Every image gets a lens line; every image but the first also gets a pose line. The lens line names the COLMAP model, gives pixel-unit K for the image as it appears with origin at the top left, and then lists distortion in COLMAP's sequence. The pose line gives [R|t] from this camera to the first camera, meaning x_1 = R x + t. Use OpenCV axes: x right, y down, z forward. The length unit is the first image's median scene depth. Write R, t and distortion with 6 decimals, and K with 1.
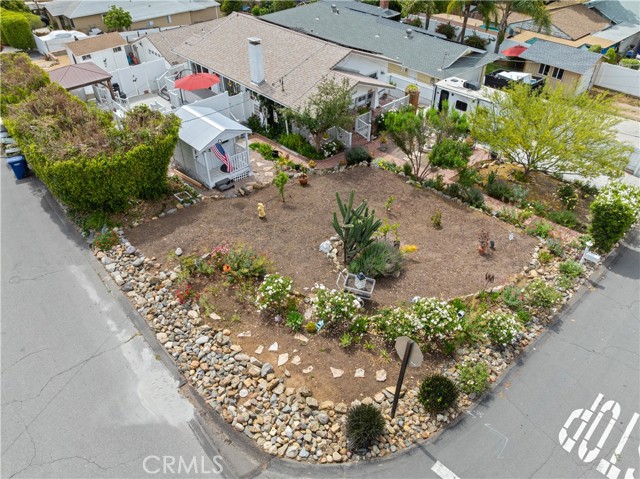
lens RADIAL K [[450.5, 0, 320.1], [0, 450.5, 238.4], [0, 0, 1]] dist [-0.040636, 0.011892]
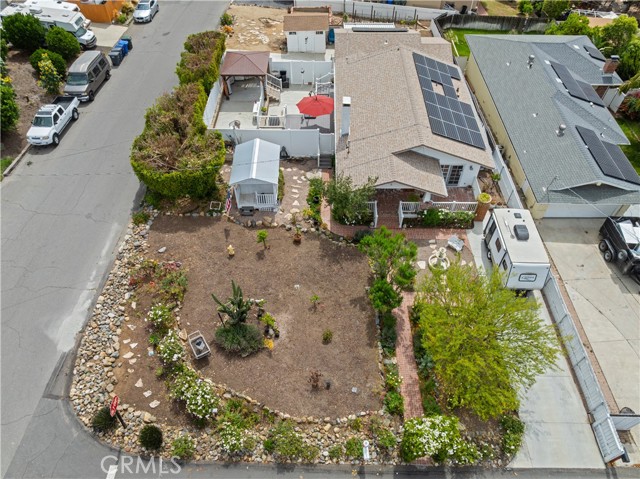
lens RADIAL K [[450.5, 0, 315.7], [0, 450.5, 238.4], [0, 0, 1]] dist [-0.040636, 0.011892]
pose [[0.735568, 0.522616, -0.431059, 0.891584], [-0.436415, 0.852227, 0.288534, -0.854431], [0.518153, -0.024116, 0.854948, -0.021447]]
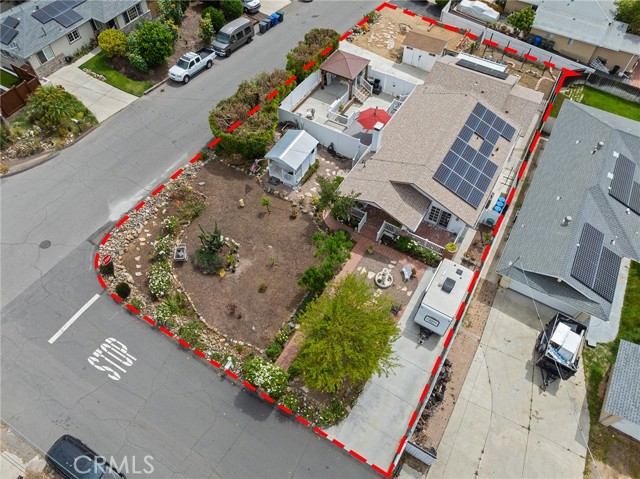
lens RADIAL K [[450.5, 0, 318.3], [0, 450.5, 233.8], [0, 0, 1]] dist [-0.040636, 0.011892]
pose [[0.297650, 0.775009, -0.557463, 1.550466], [-0.616458, 0.601900, 0.507638, -1.591902], [0.728961, 0.192554, 0.656916, 0.083044]]
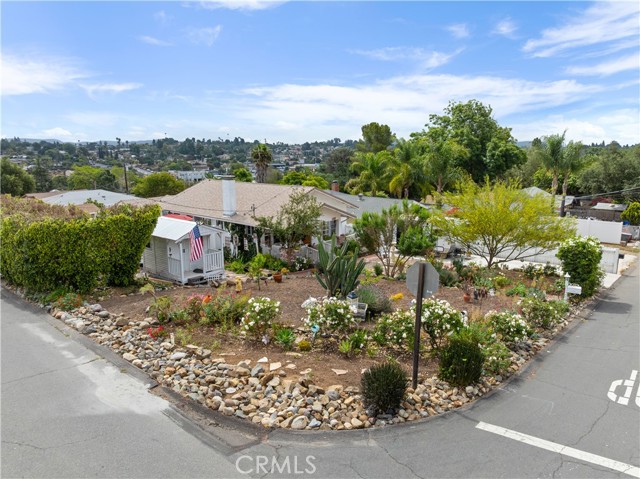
lens RADIAL K [[450.5, 0, 319.5], [0, 450.5, 238.8], [0, 0, 1]] dist [-0.040636, 0.011892]
pose [[0.994062, -0.024177, 0.106098, -0.083727], [0.071614, 0.879456, -0.470562, 0.463113], [-0.081931, 0.475366, 0.875965, 0.131849]]
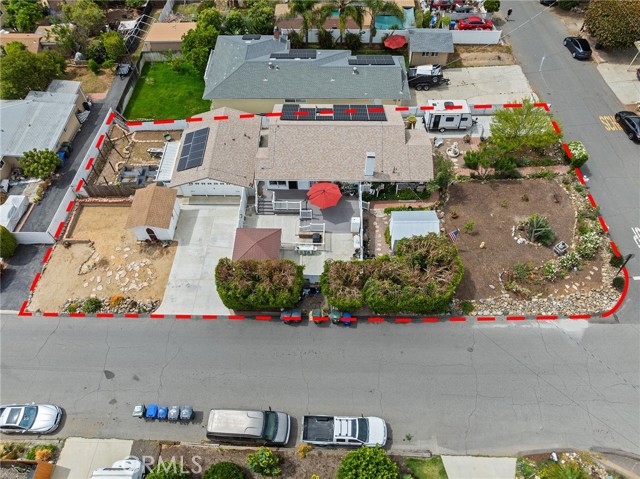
lens RADIAL K [[450.5, 0, 320.1], [0, 450.5, 235.3], [0, 0, 1]] dist [-0.040636, 0.011892]
pose [[0.680768, -0.611079, 0.403902, -2.008850], [0.477675, 0.788382, 0.387661, -1.741359], [-0.555321, -0.070974, 0.828602, -0.340201]]
